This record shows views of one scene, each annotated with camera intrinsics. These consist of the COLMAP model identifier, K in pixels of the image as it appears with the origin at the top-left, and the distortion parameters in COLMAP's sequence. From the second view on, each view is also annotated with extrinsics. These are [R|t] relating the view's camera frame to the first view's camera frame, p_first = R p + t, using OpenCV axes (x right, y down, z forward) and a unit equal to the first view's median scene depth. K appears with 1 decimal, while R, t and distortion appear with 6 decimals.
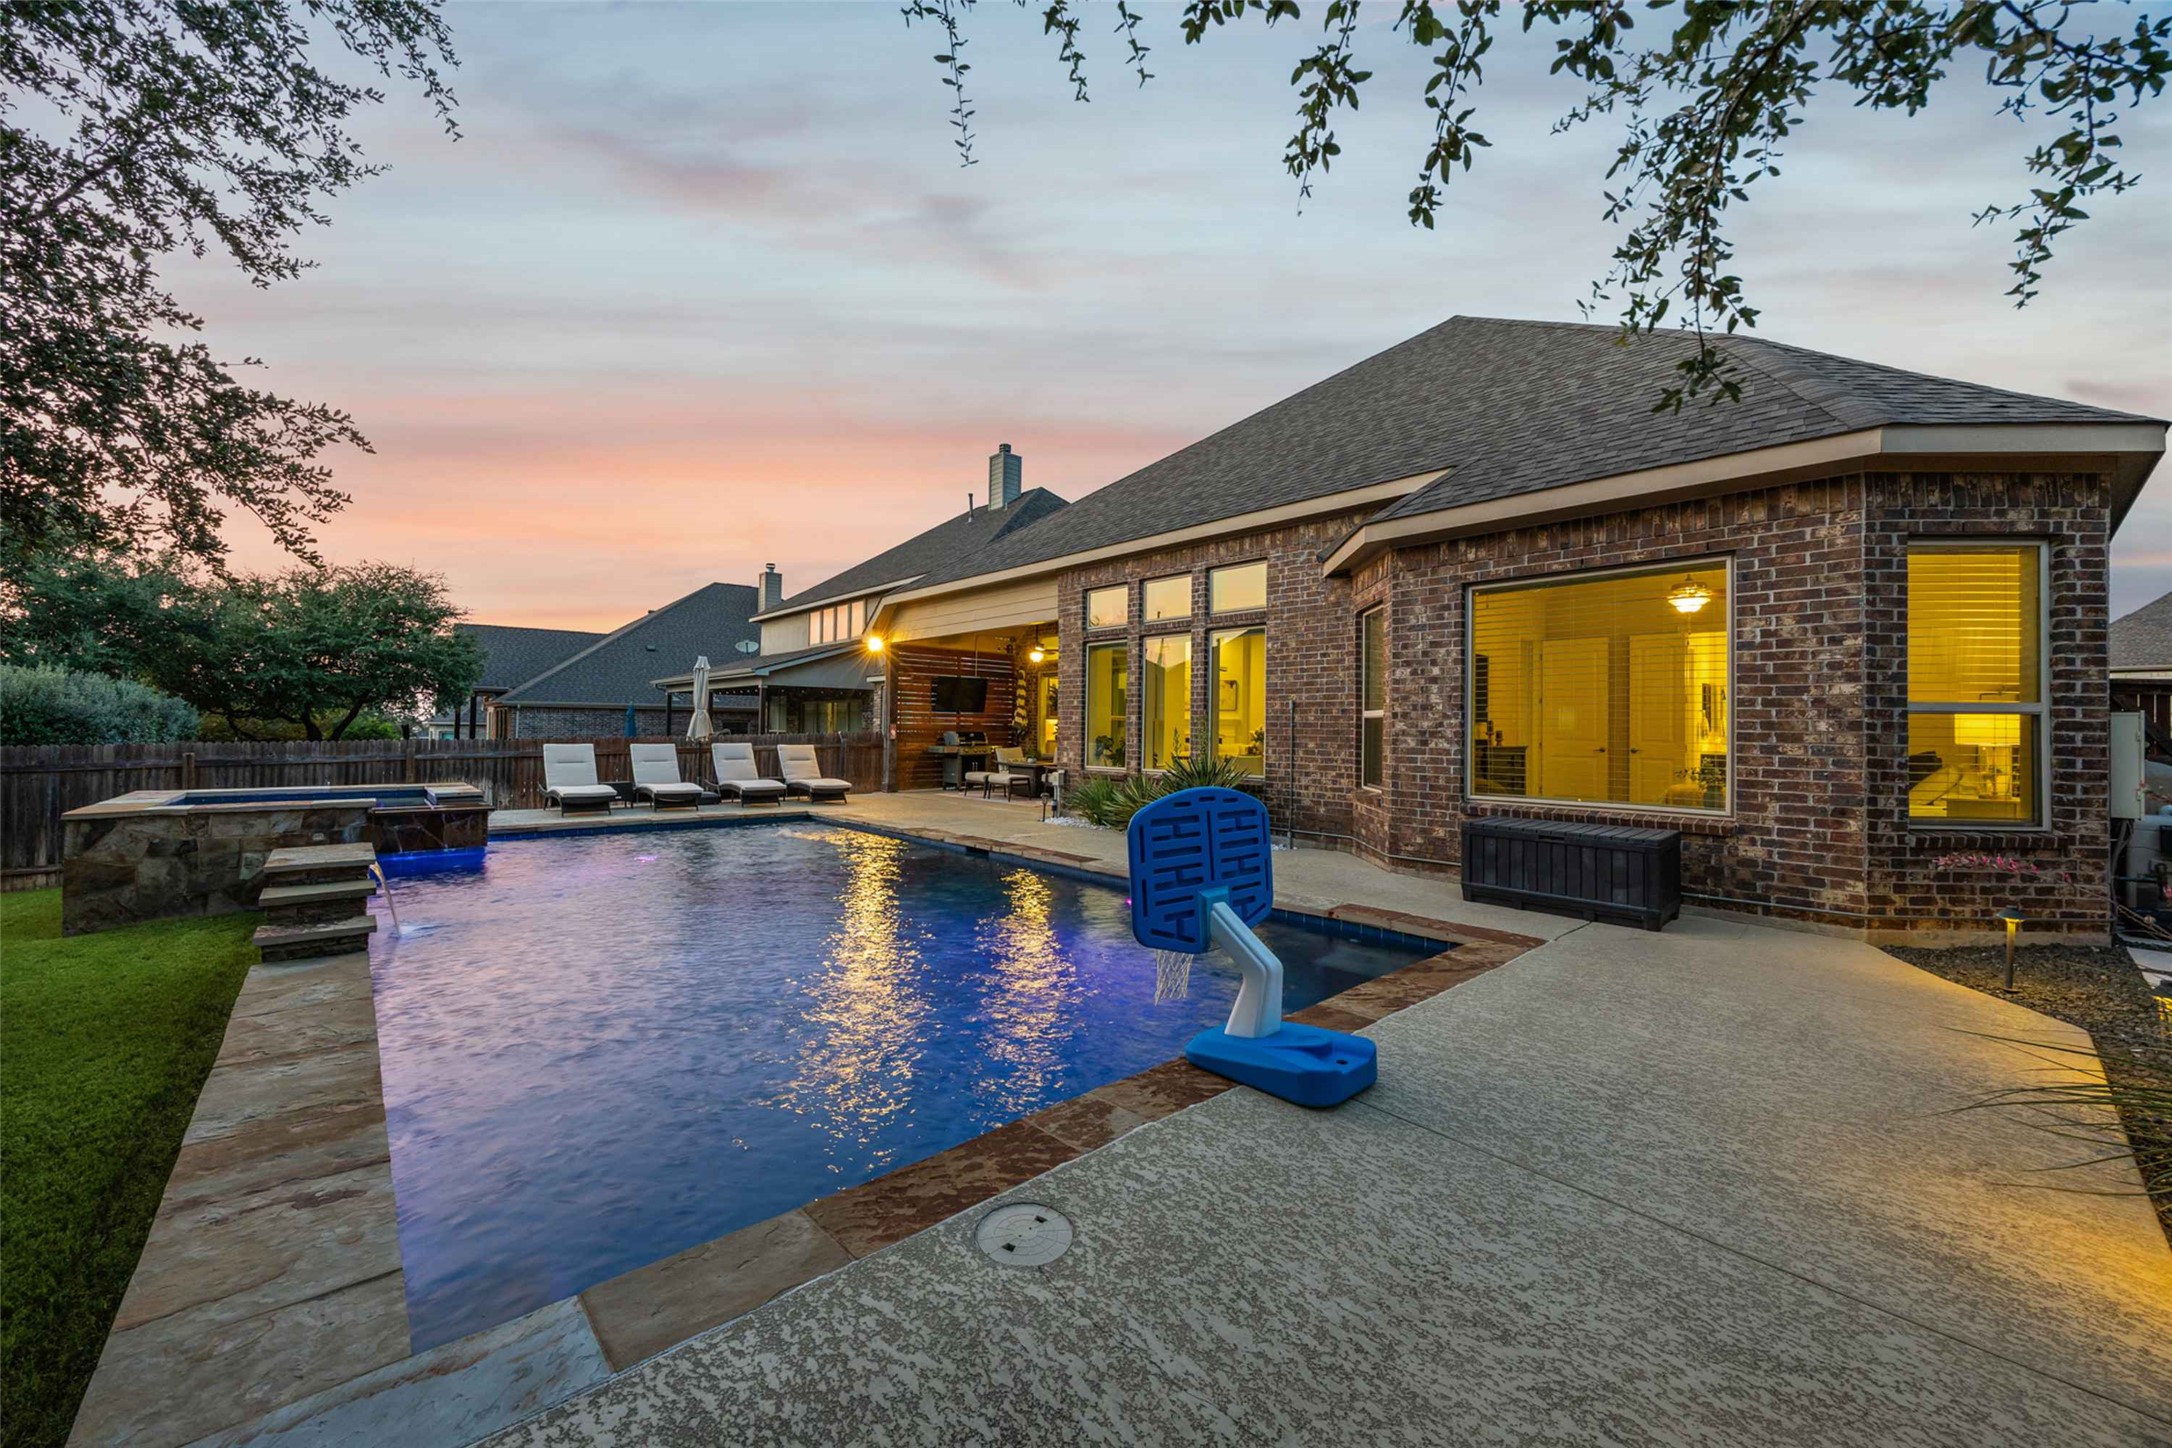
lens RADIAL K [[824.4, 0, 1088.3], [0, 824.4, 716.8], [0, 0, 1]] dist [-0.000933, -0.000383]
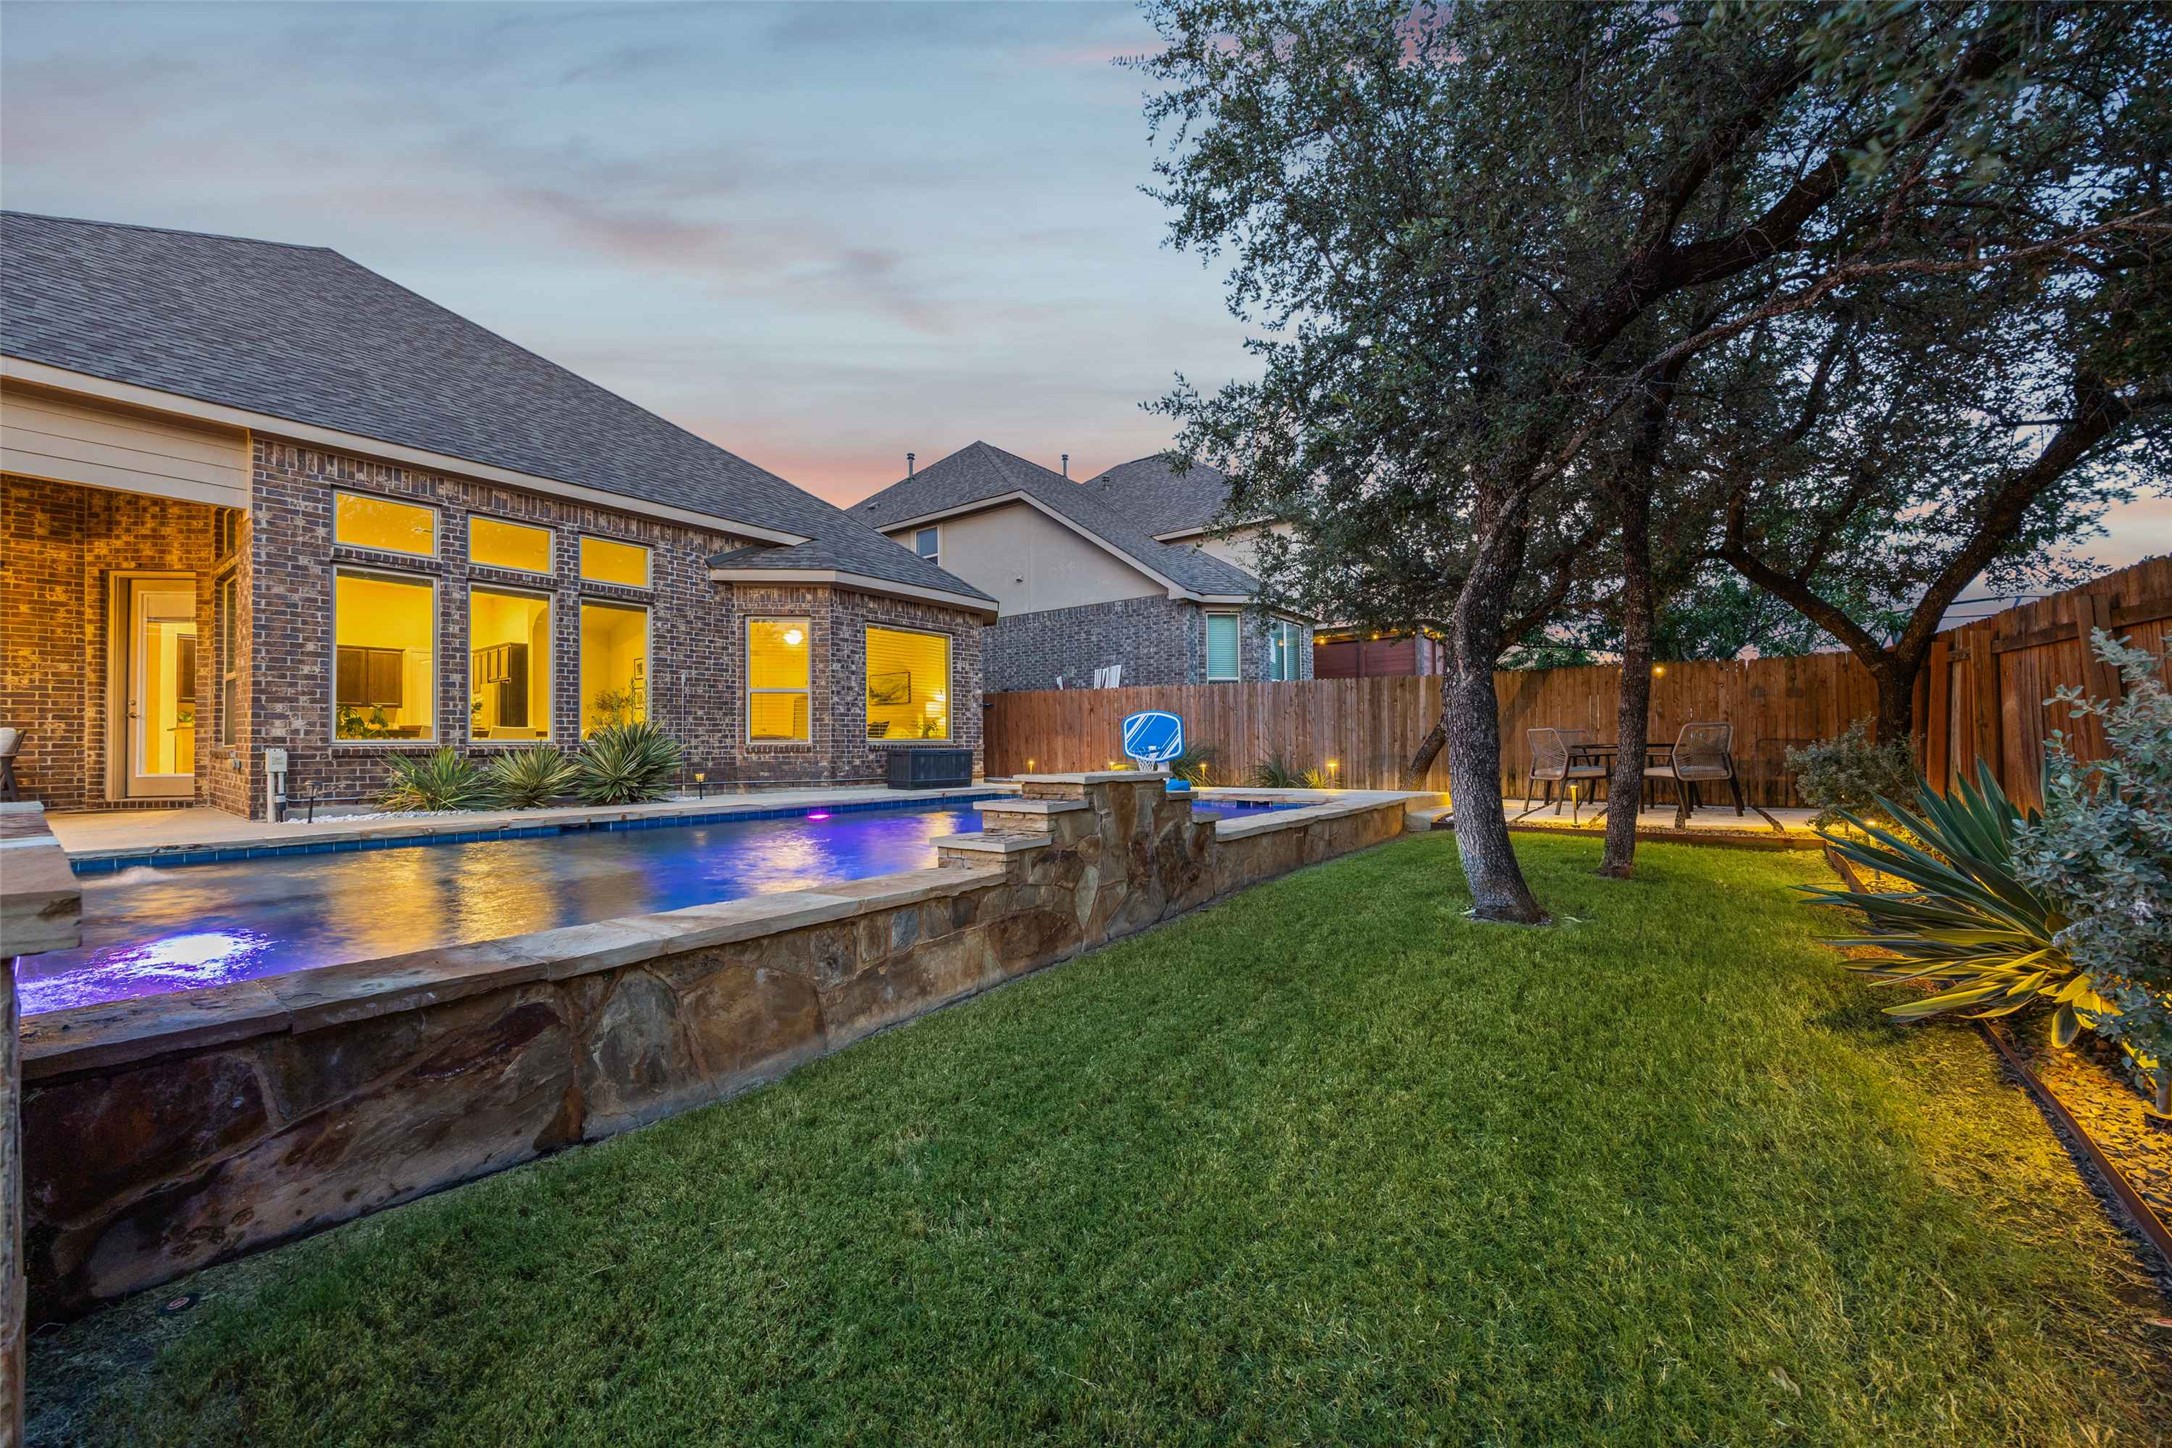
lens RADIAL K [[837.1, 0, 1086.0], [0, 837.1, 724.0], [0, 0, 1]] dist [-0.000474, -0.004791]
pose [[-0.189489, 0.022090, 0.981634, -0.586106], [-0.004337, 0.999718, -0.023334, 0.042814], [-0.981873, -0.008679, -0.189340, 0.370026]]
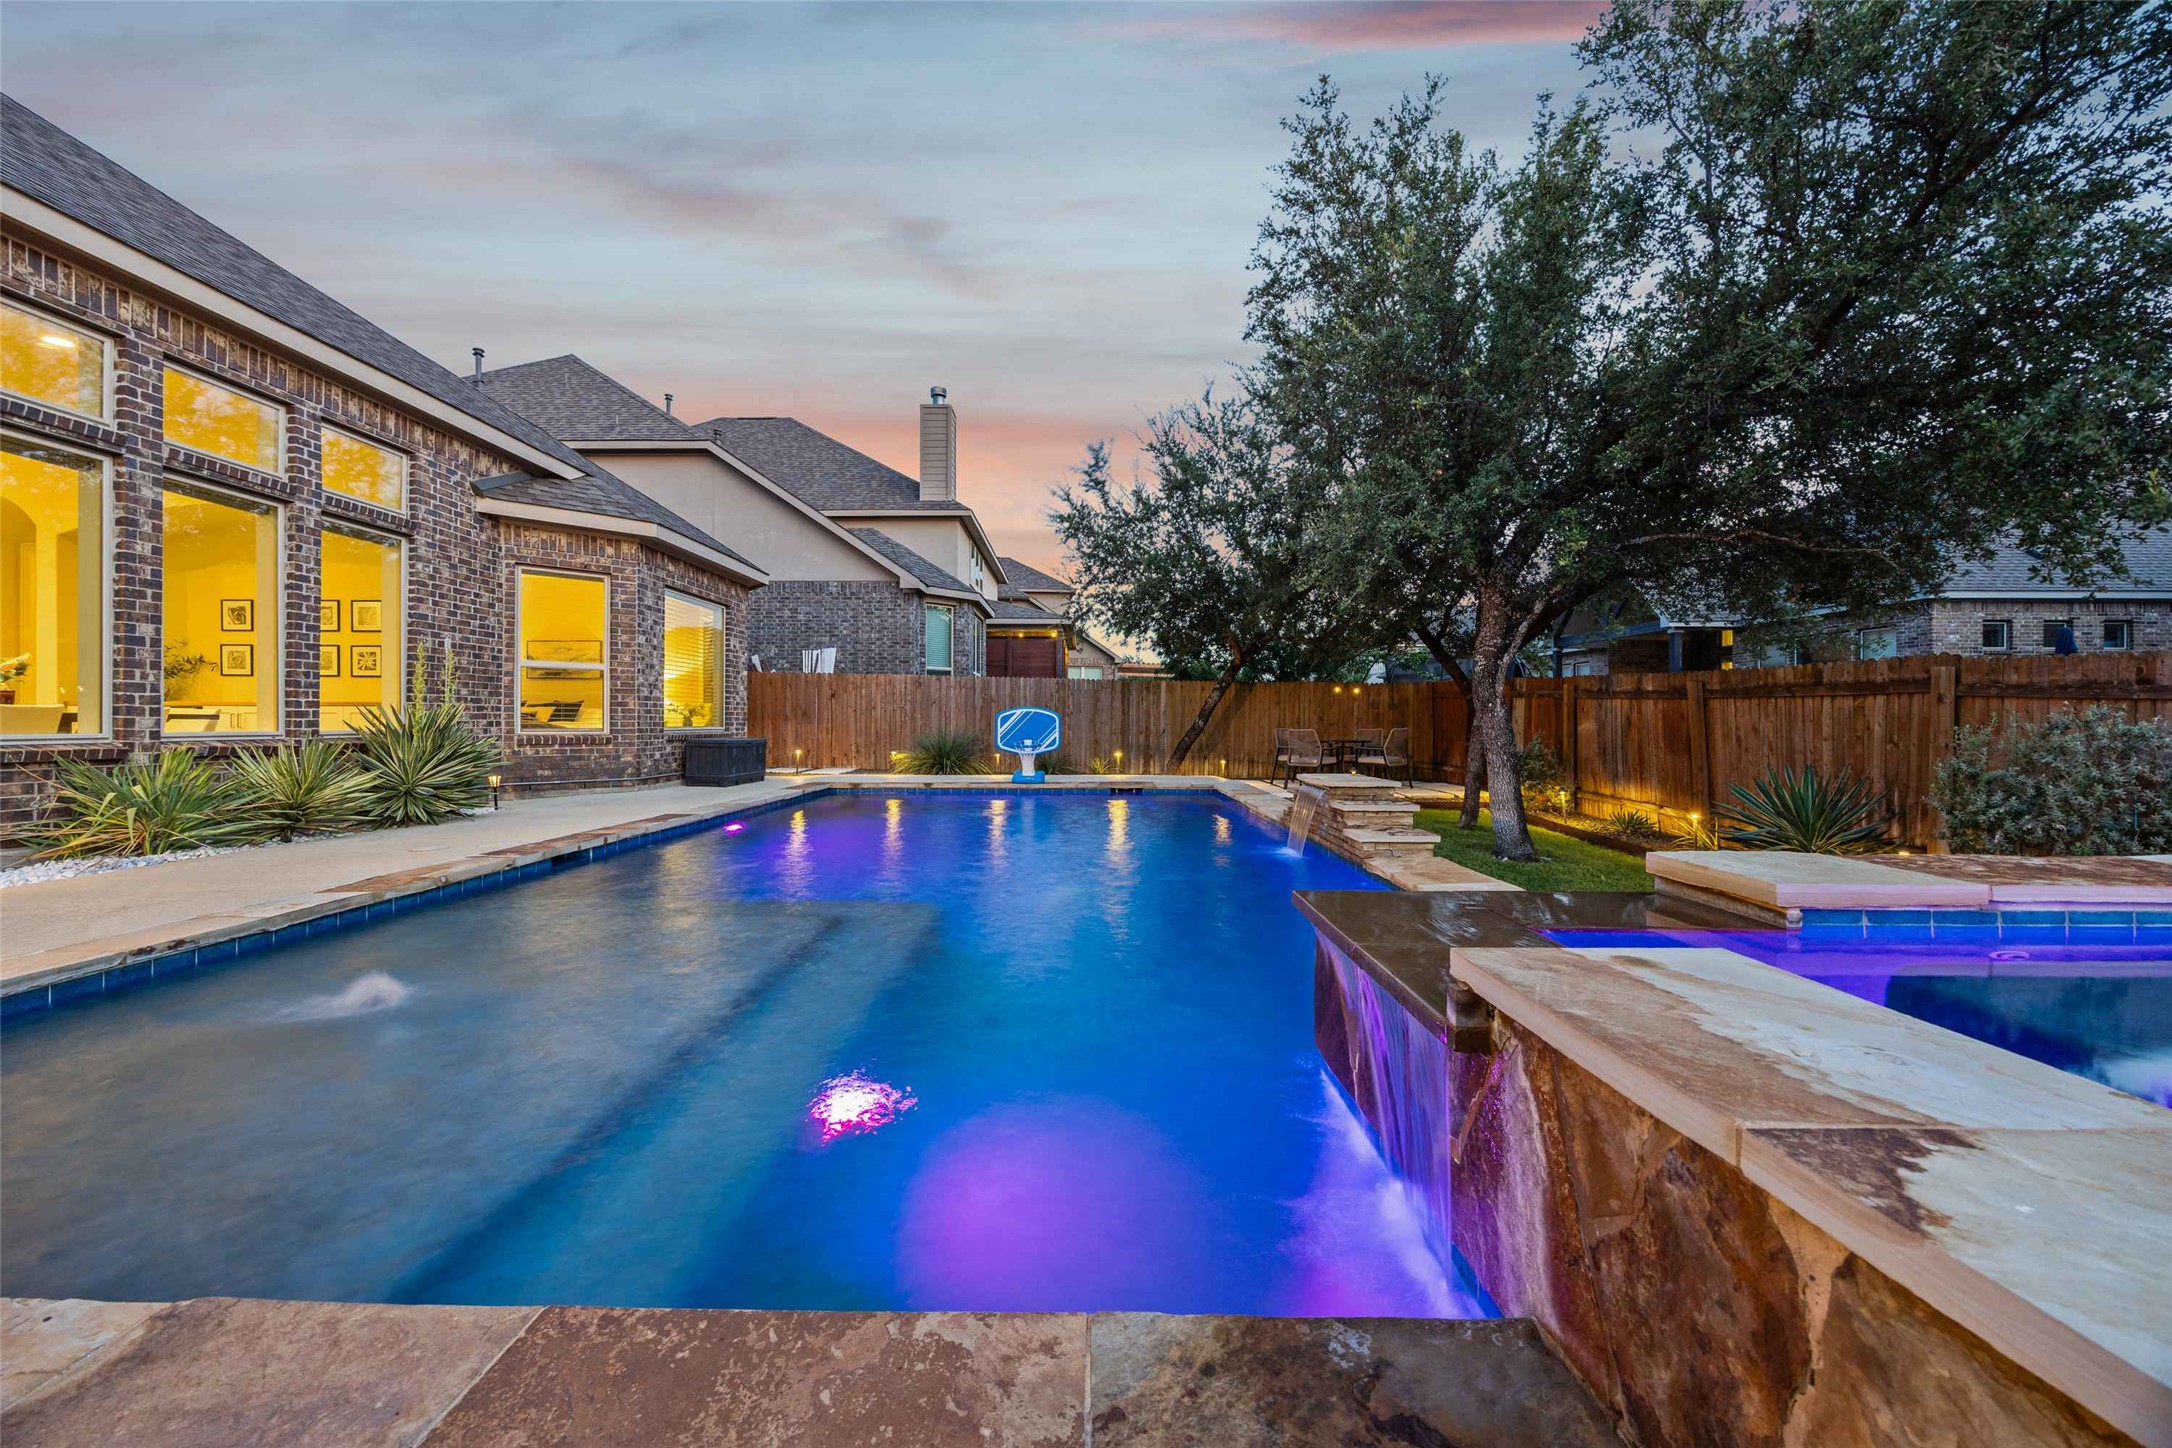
lens RADIAL K [[824.4, 0, 1088.3], [0, 824.4, 716.8], [0, 0, 1]] dist [-0.000933, -0.000383]
pose [[-0.732915, -0.006430, 0.680290, -0.464085], [-0.019276, 0.999750, -0.011317, 0.032316], [-0.680047, -0.021407, -0.732855, 0.658818]]
